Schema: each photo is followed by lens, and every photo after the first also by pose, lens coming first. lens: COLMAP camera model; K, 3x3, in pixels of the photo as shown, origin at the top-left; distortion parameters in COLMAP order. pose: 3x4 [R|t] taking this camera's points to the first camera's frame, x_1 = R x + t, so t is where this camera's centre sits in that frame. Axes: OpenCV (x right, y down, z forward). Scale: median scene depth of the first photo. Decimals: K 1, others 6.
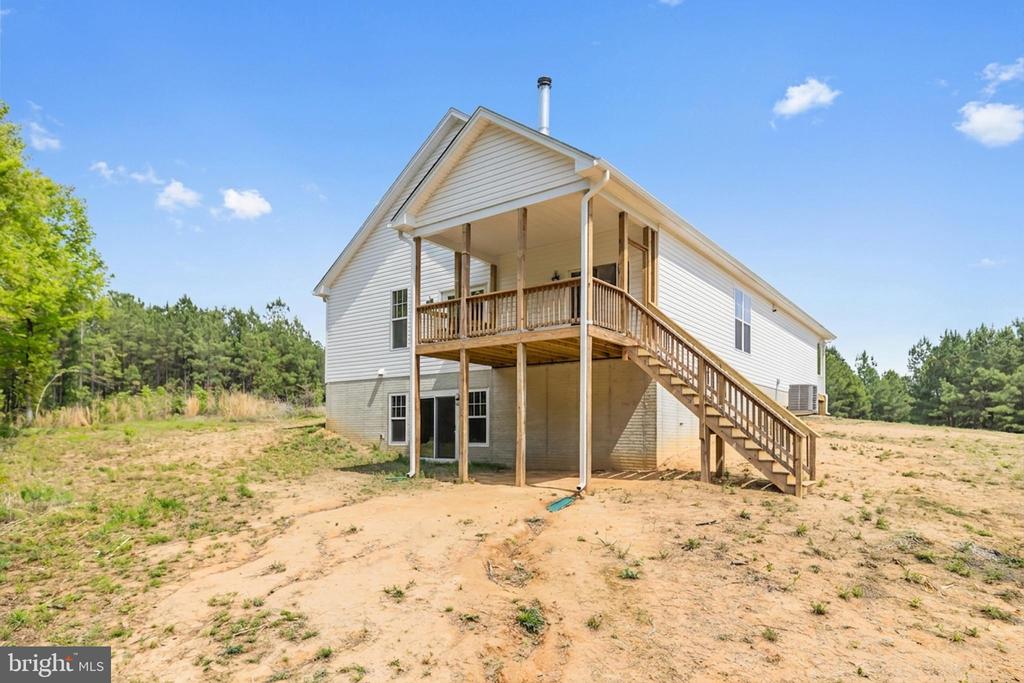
lens RADIAL K [[619.8, 0, 512.0], [0, 619.8, 341.5], [0, 0, 1]] dist [0.002187, 0.000181]
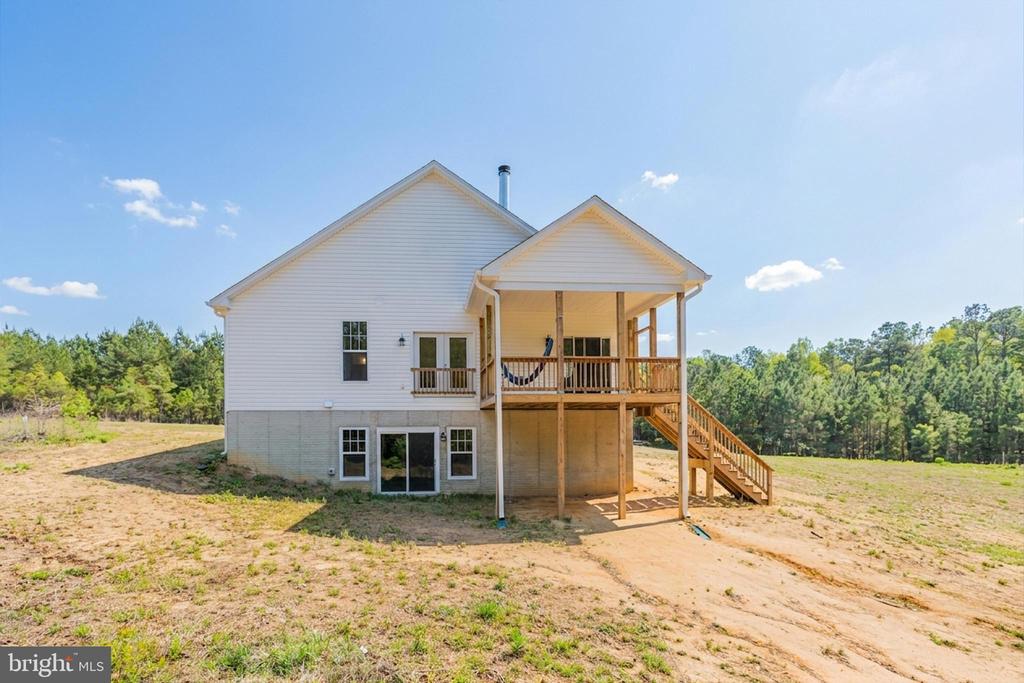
lens RADIAL K [[435.7, 0, 508.7], [0, 435.7, 335.0], [0, 0, 1]] dist [-0.000961, -0.000032]
pose [[0.731228, 0.146461, 0.666224, -0.552014], [-0.093512, 0.988980, -0.114778, -0.008241], [-0.675693, 0.021629, 0.736866, 0.341512]]
